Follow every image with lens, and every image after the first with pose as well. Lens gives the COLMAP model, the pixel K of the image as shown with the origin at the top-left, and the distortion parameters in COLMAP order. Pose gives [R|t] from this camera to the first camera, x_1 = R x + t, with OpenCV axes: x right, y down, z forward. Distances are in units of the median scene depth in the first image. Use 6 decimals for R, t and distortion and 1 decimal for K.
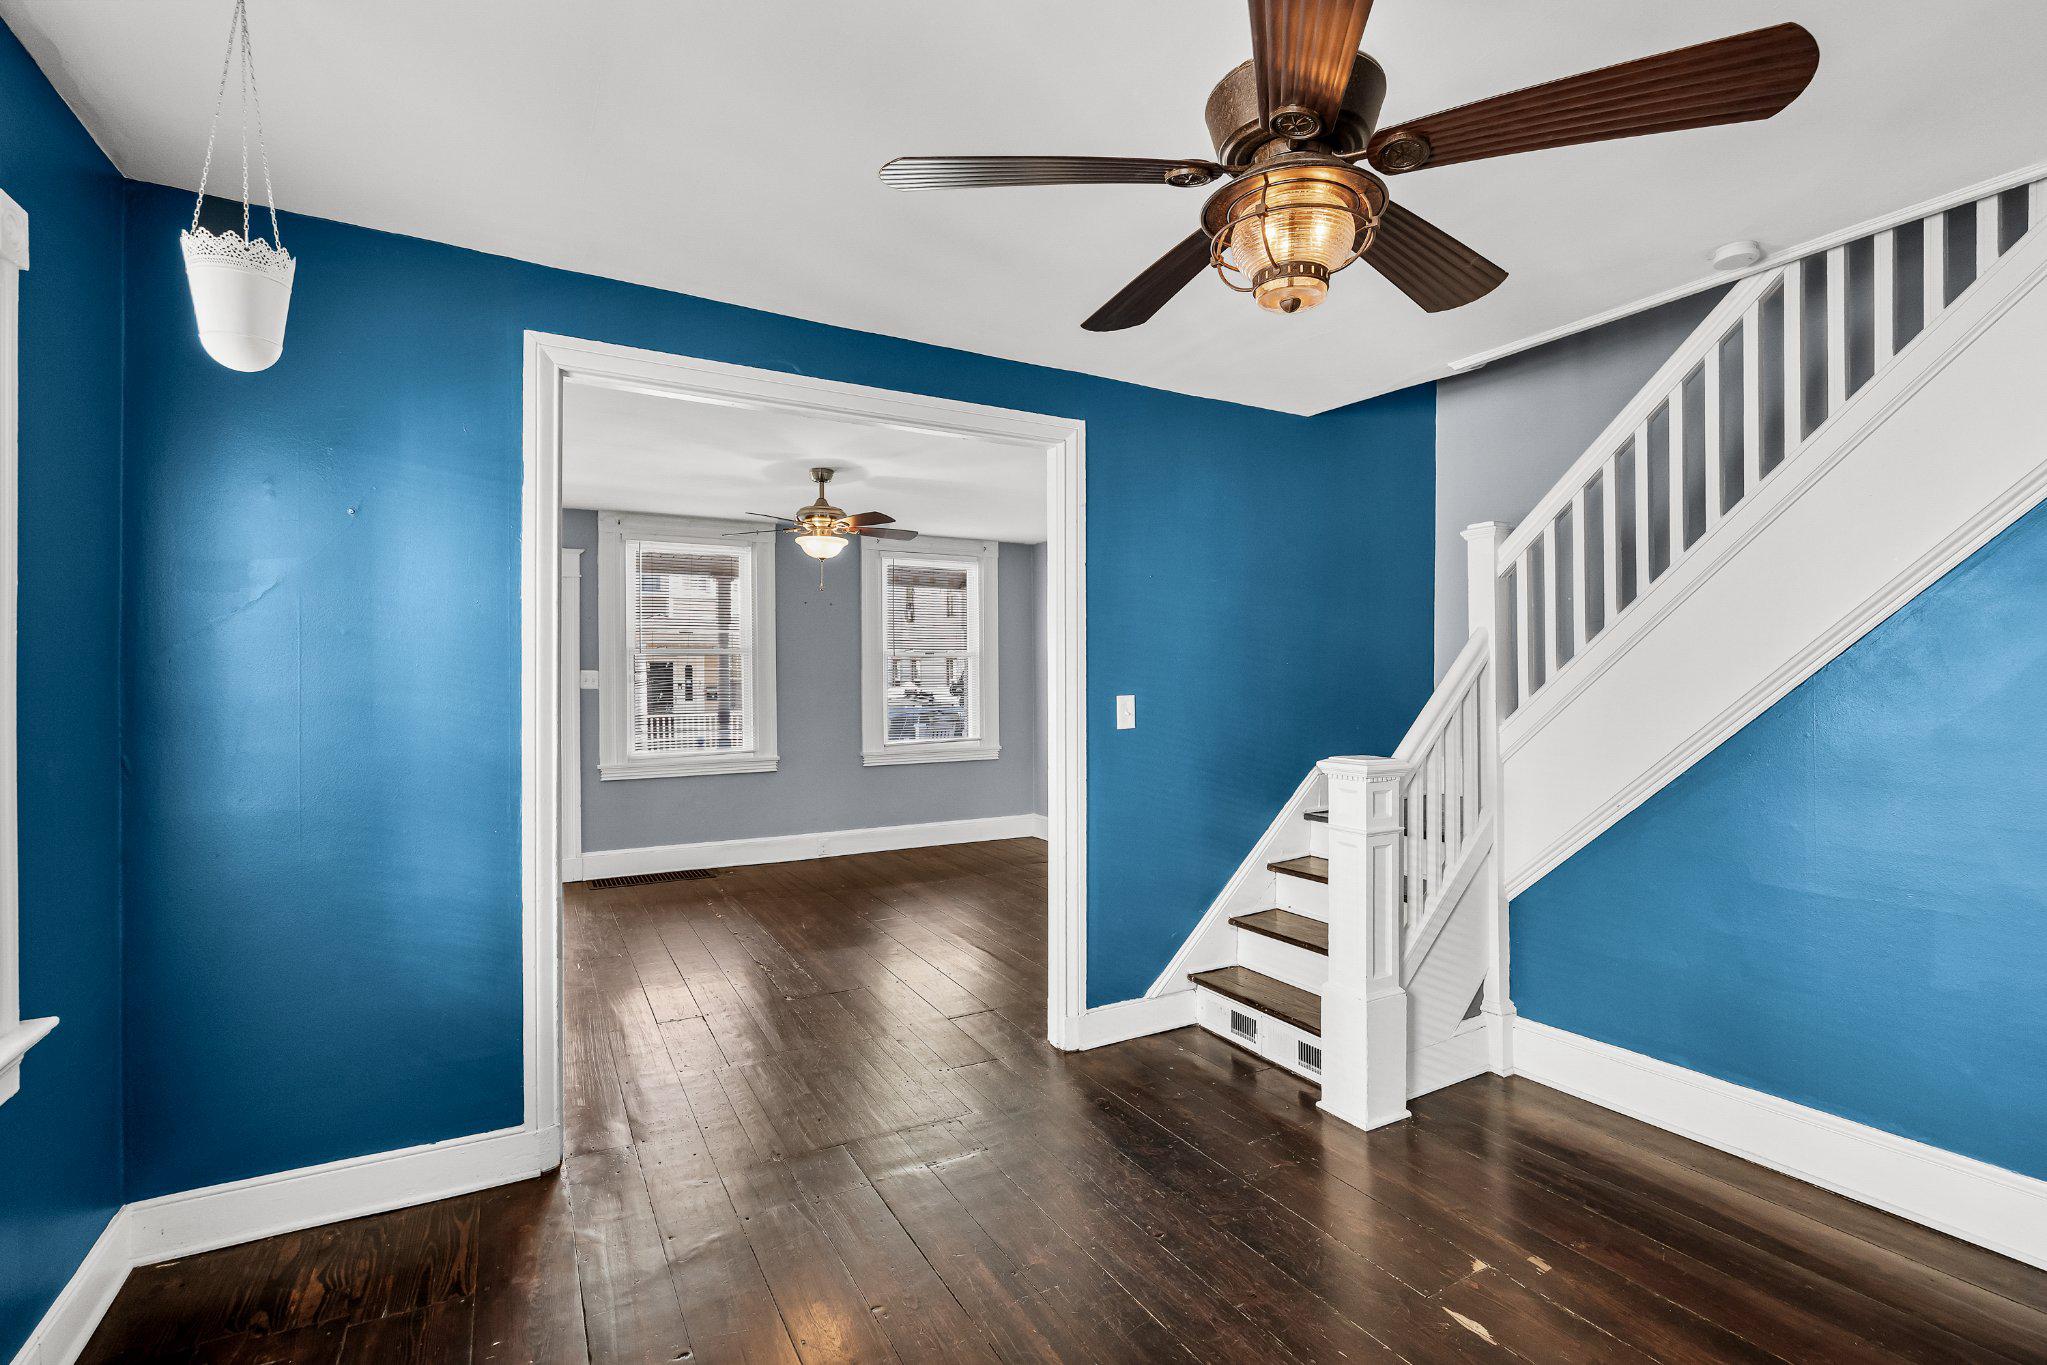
lens RADIAL K [[974.4, 0, 1031.2], [0, 974.4, 676.3], [0, 0, 1]] dist [-0.002580, -0.000328]
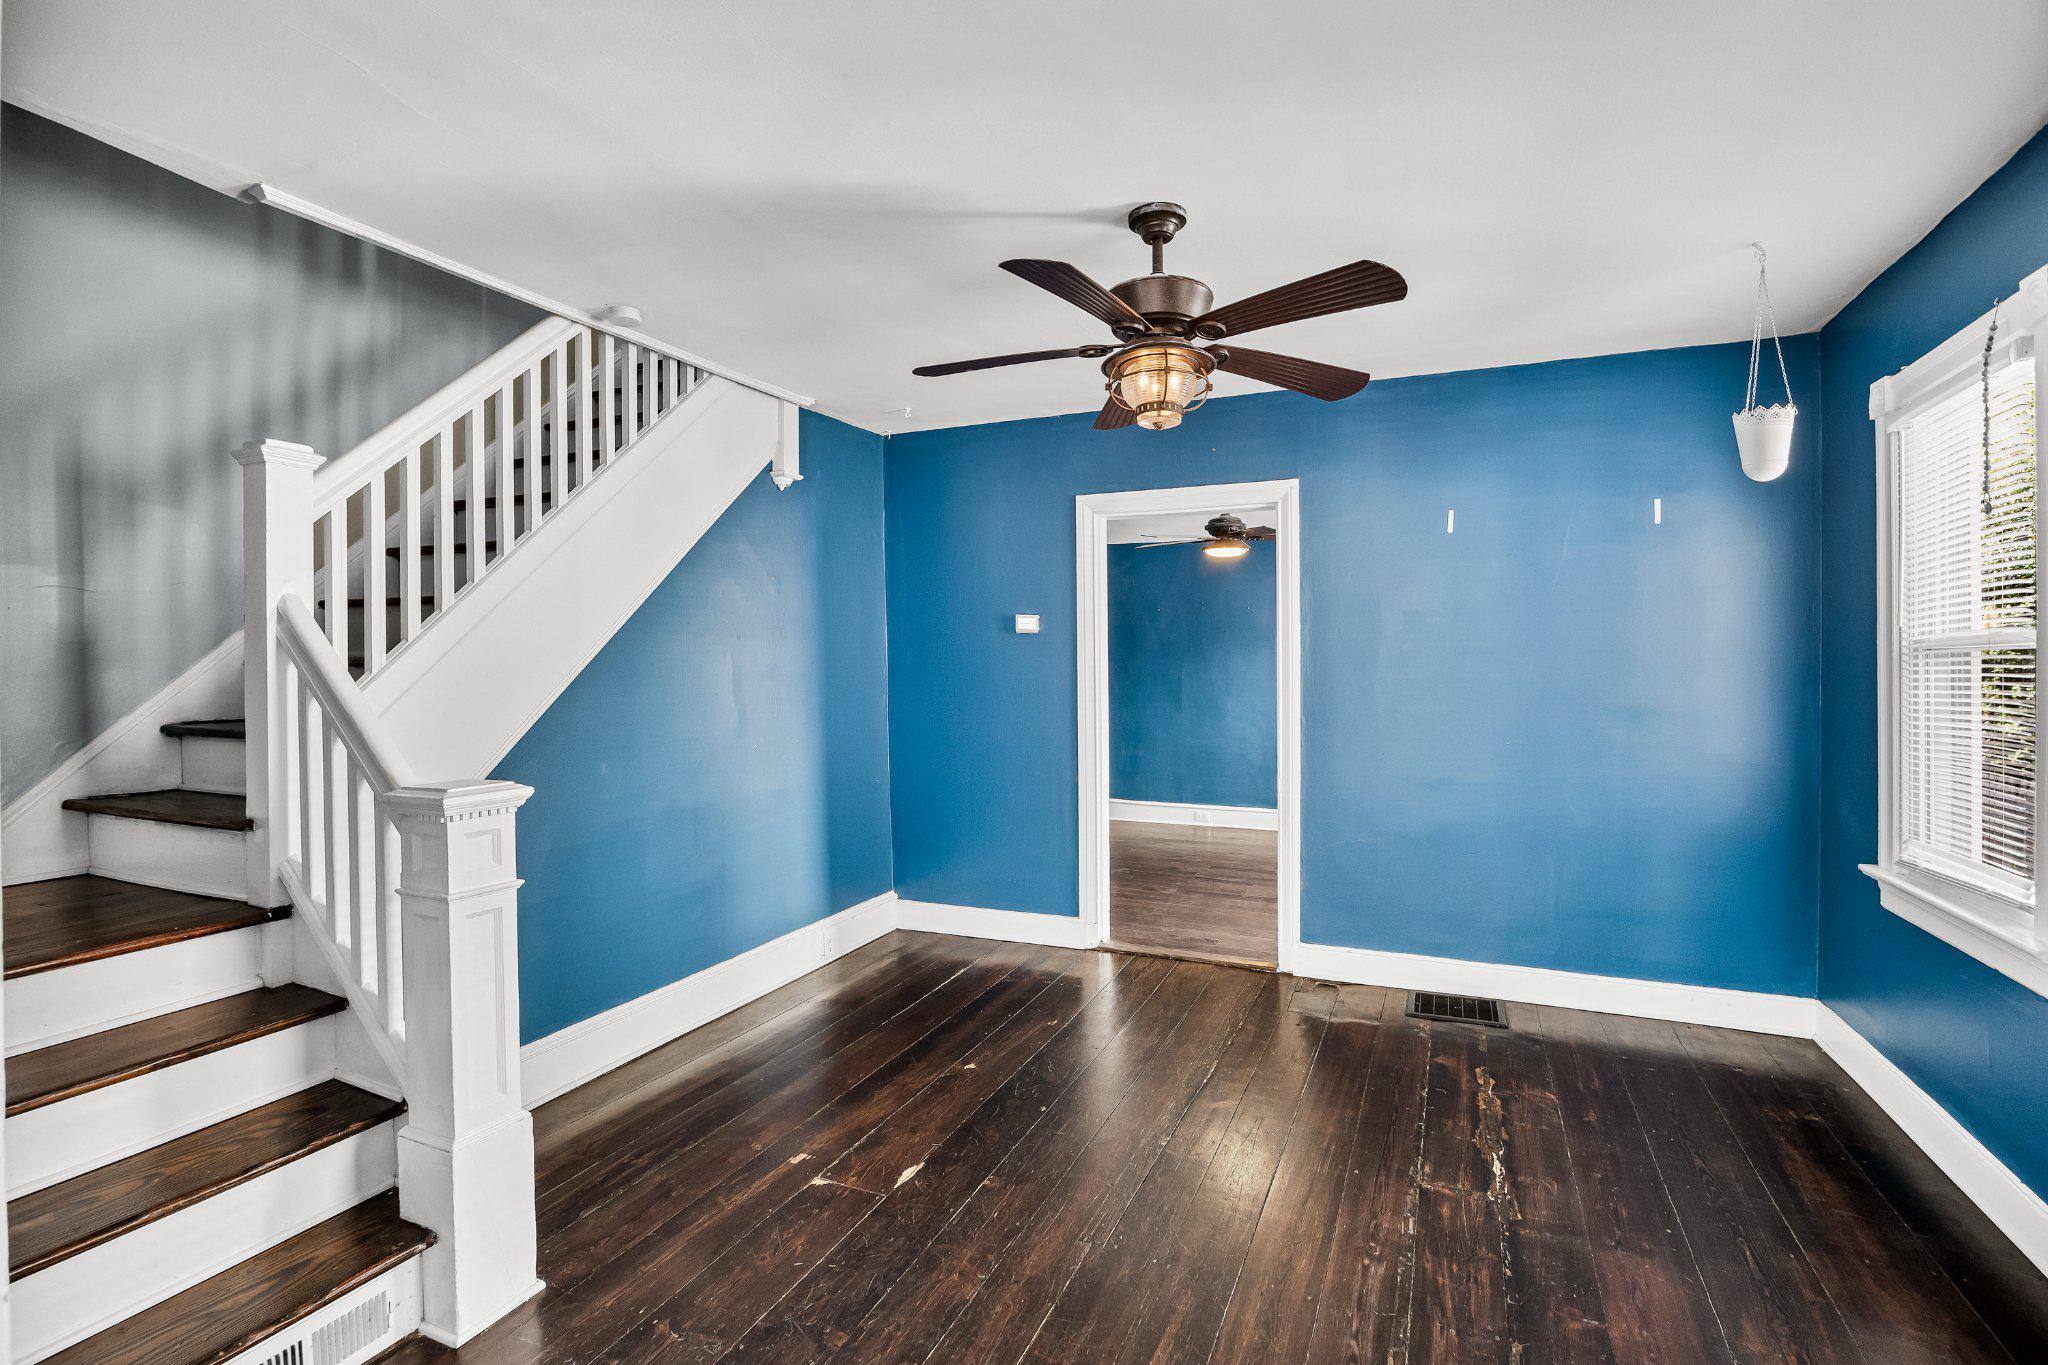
lens RADIAL K [[974.9, 0, 1034.2], [0, 974.9, 676.9], [0, 0, 1]] dist [-0.002580, -0.000328]
pose [[-0.619070, 0.003136, 0.785329, -0.495109], [0.008892, 0.999956, 0.003016, 0.012531], [-0.785285, 0.008851, -0.619071, 1.258386]]
